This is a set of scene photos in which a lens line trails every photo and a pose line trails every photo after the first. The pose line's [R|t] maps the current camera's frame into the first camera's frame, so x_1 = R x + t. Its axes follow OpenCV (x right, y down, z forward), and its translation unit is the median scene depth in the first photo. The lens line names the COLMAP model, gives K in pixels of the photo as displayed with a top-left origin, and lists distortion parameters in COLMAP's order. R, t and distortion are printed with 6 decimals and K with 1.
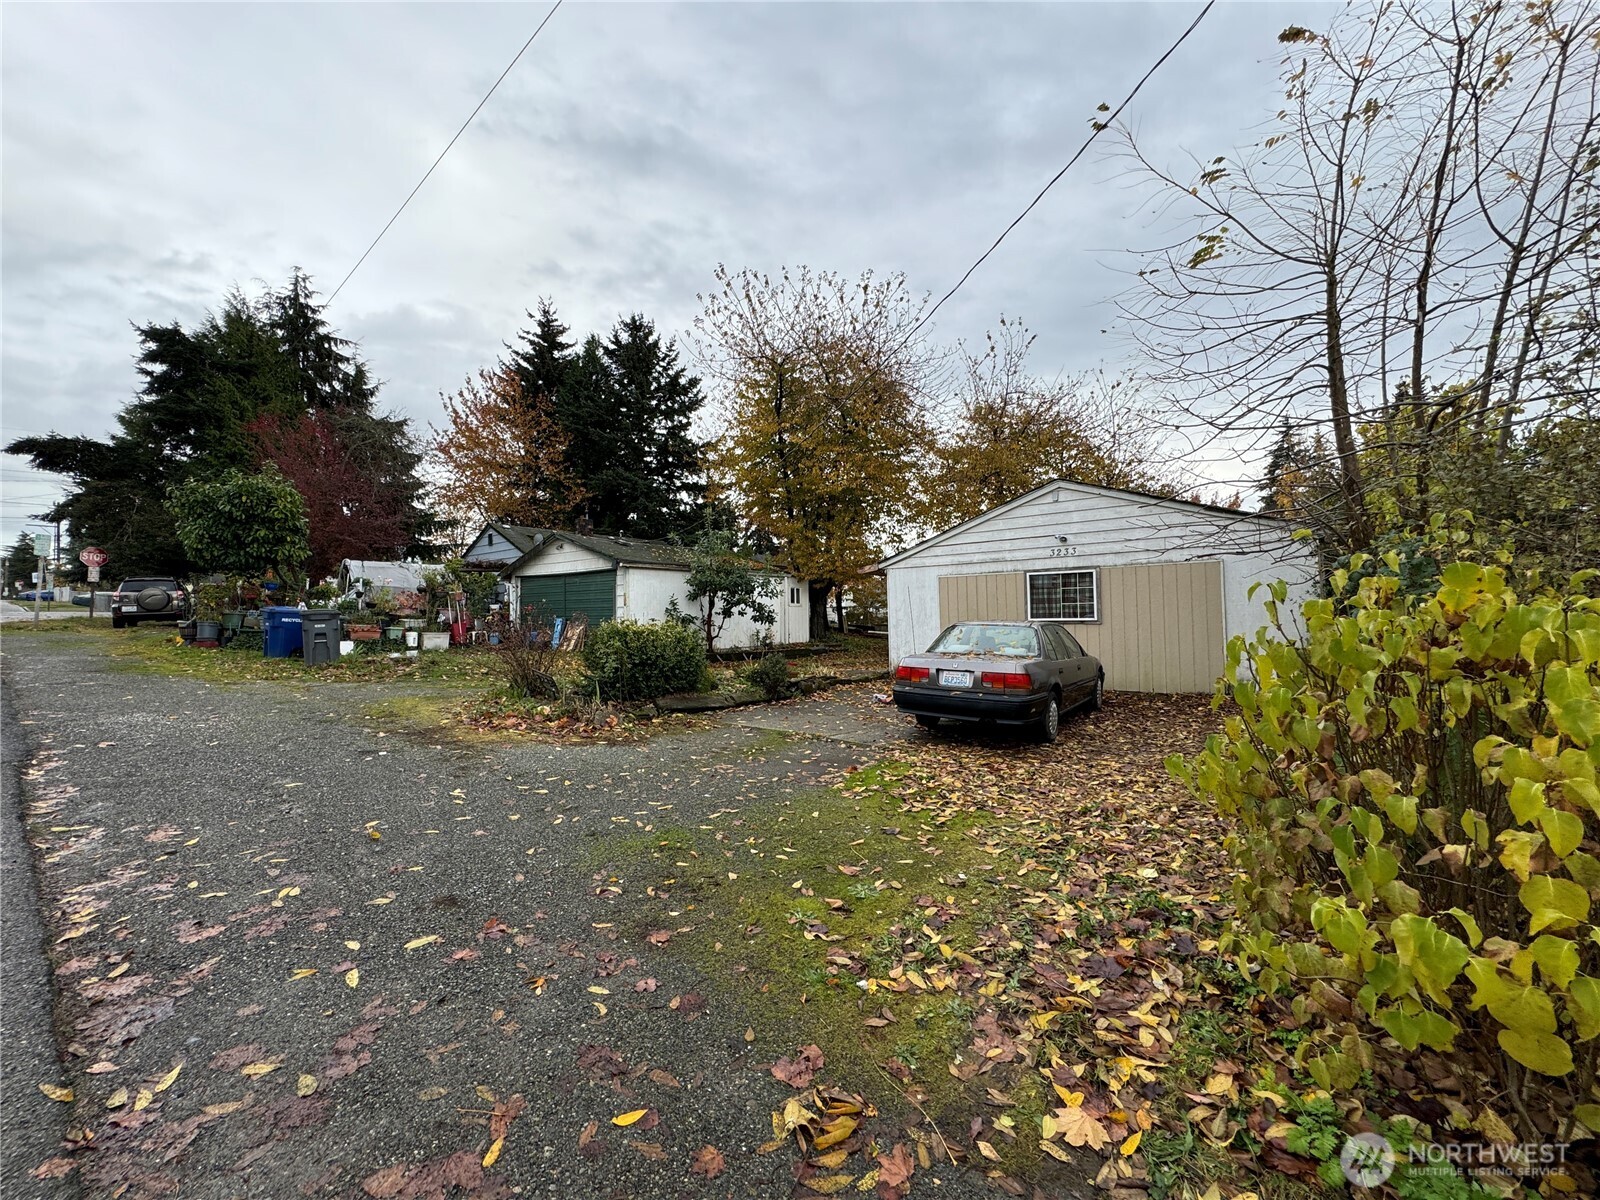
lens RADIAL K [[646.6, 0, 800.0], [0, 646.6, 600.0], [0, 0, 1]] dist [-0.000707, 0.000034]
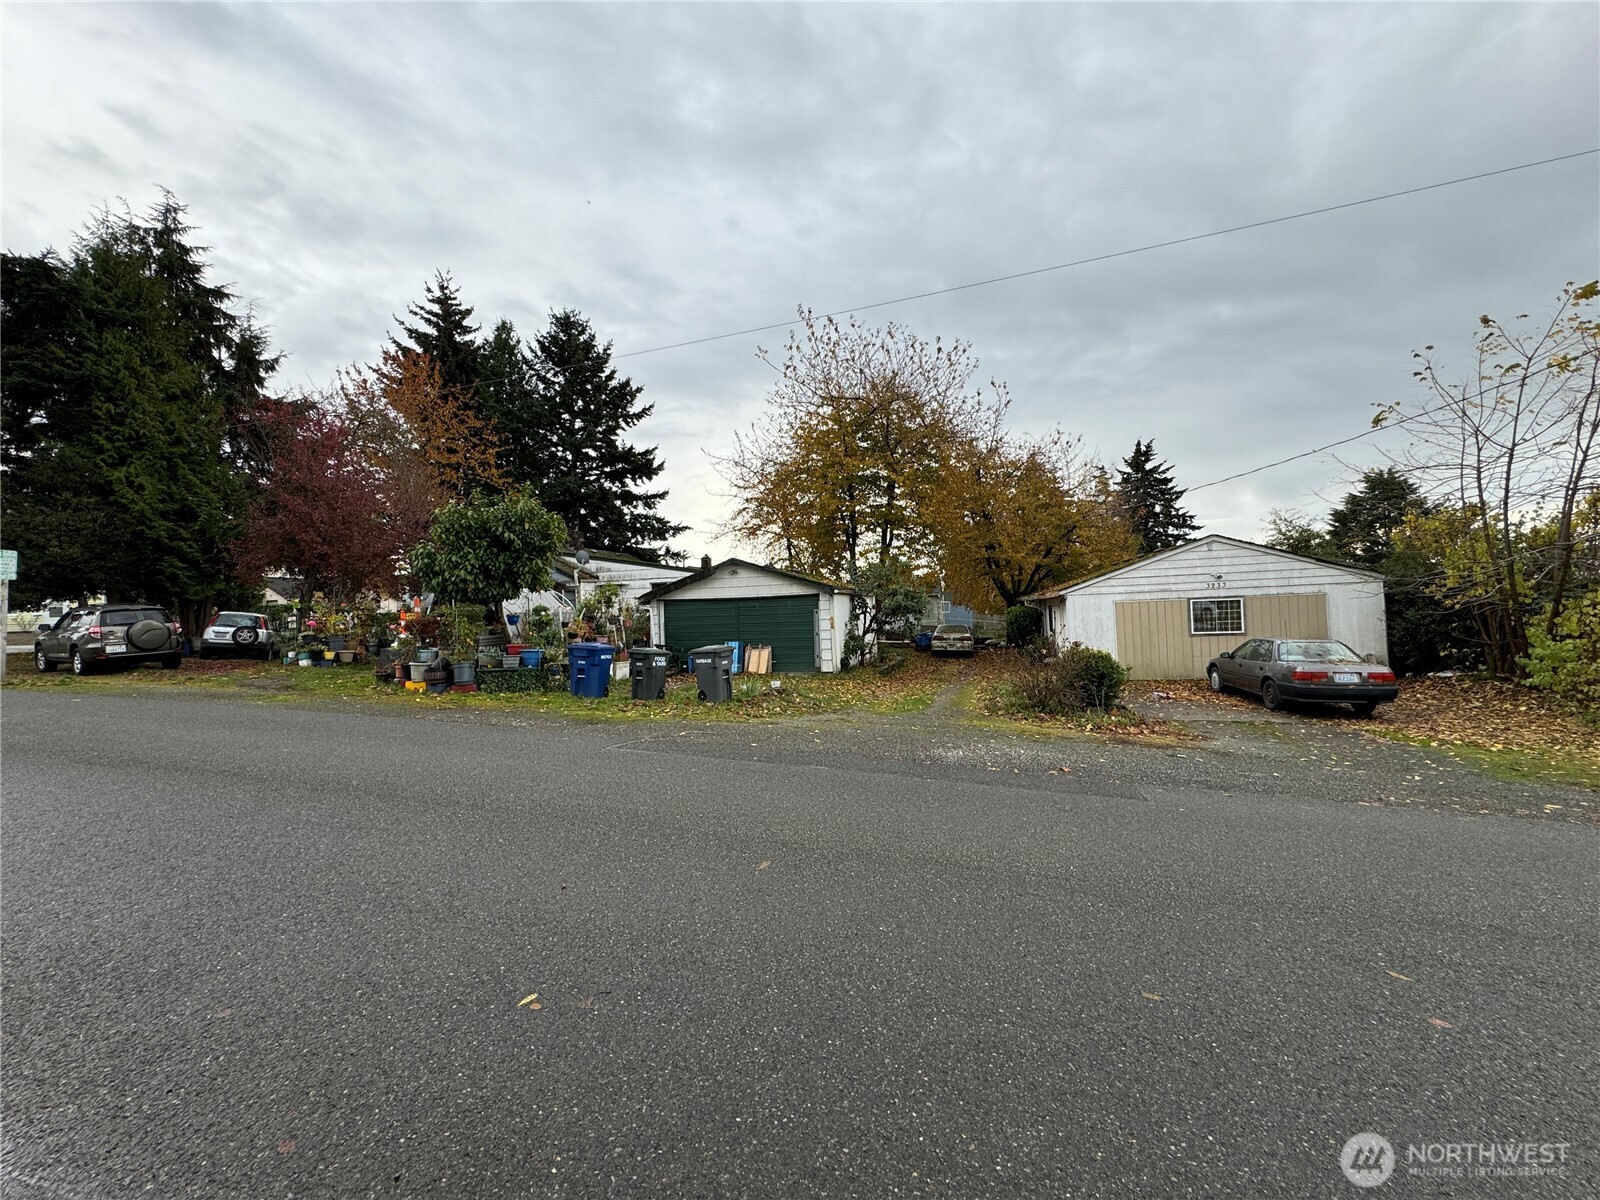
lens RADIAL K [[646.6, 0, 800.0], [0, 646.6, 600.0], [0, 0, 1]] dist [-0.000707, 0.000034]
pose [[0.927003, -0.013669, 0.374805, -0.575180], [0.013665, 0.999903, 0.002669, -0.033843], [-0.374805, 0.002648, 0.927100, 0.006413]]
